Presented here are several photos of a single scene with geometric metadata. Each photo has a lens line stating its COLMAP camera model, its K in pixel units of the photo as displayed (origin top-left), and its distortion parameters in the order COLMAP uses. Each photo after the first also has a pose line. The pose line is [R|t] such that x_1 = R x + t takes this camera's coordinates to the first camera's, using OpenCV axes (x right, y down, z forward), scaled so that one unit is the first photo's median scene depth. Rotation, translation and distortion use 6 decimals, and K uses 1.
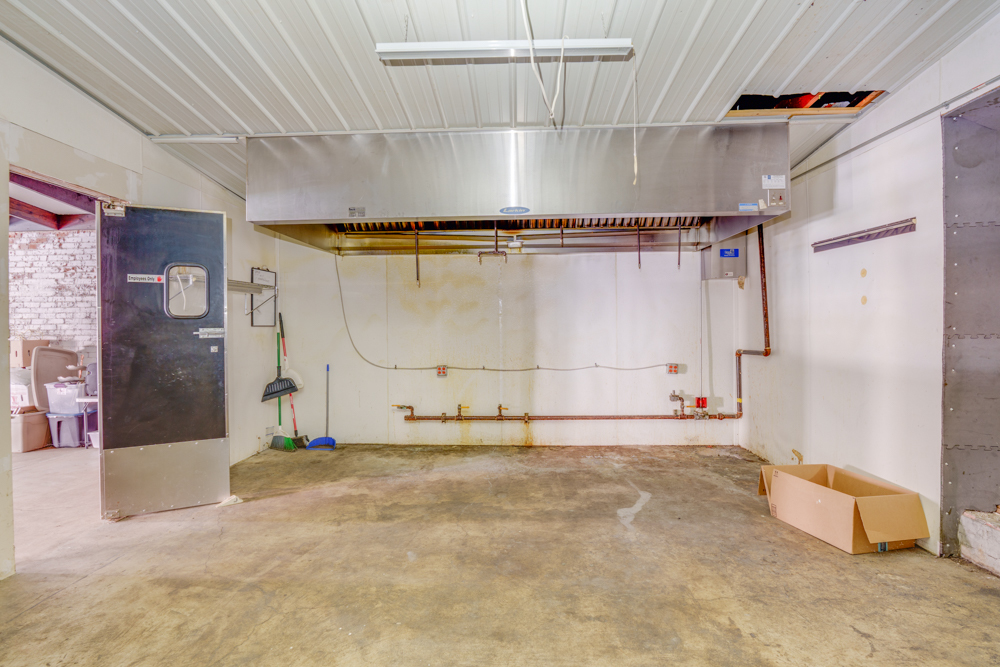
lens RADIAL K [[458.4, 0, 502.0], [0, 458.4, 329.3], [0, 0, 1]] dist [-0.016505, 0.001182]
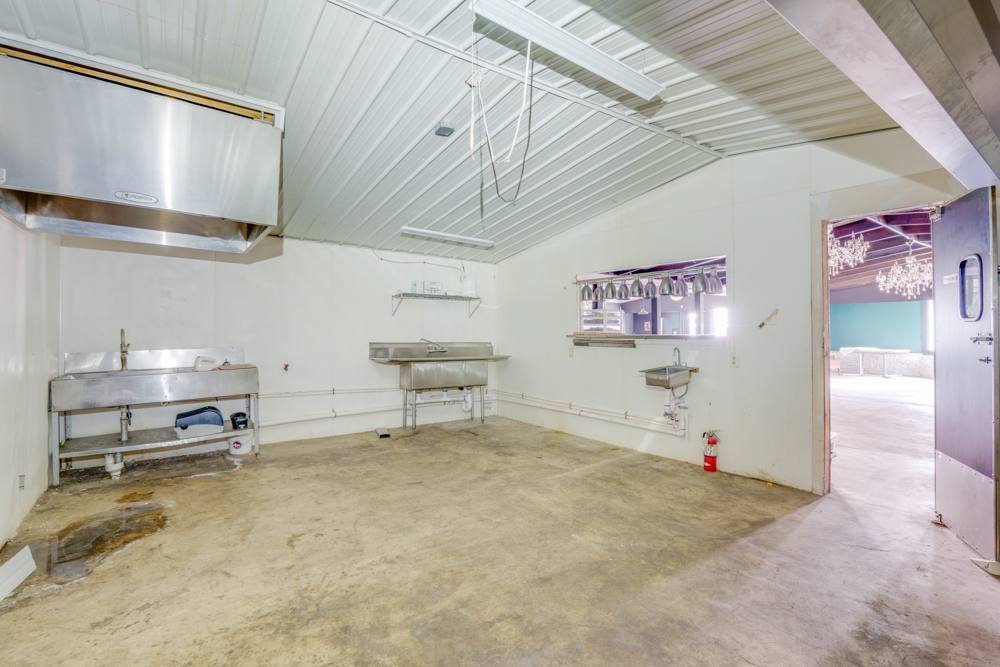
lens RADIAL K [[459.2, 0, 498.6], [0, 459.2, 321.7], [0, 0, 1]] dist [-0.019263, 0.001204]
pose [[-0.784733, -0.007342, -0.619790, 0.798060], [-0.004954, 0.999972, -0.005573, -0.022640], [0.619814, -0.001303, -0.784748, 1.738798]]
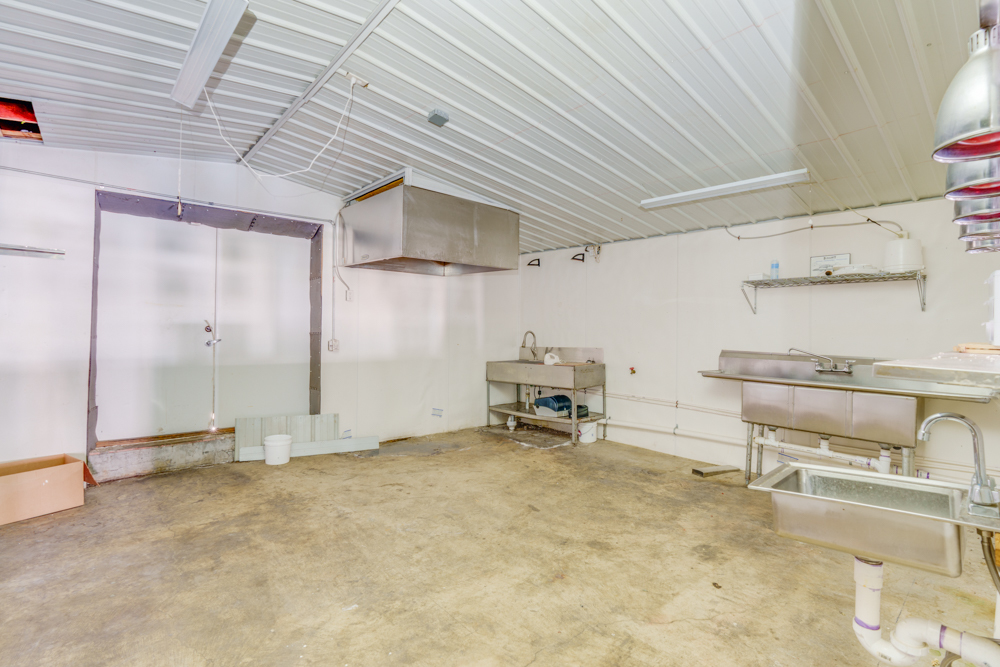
lens RADIAL K [[458.4, 0, 502.0], [0, 458.4, 329.3], [0, 0, 1]] dist [-0.016505, 0.001182]
pose [[-0.692876, 0.001364, 0.721055, -1.224733], [0.001954, 0.999998, -0.000014, -0.007718], [-0.721054, 0.001399, -0.692877, 1.259638]]
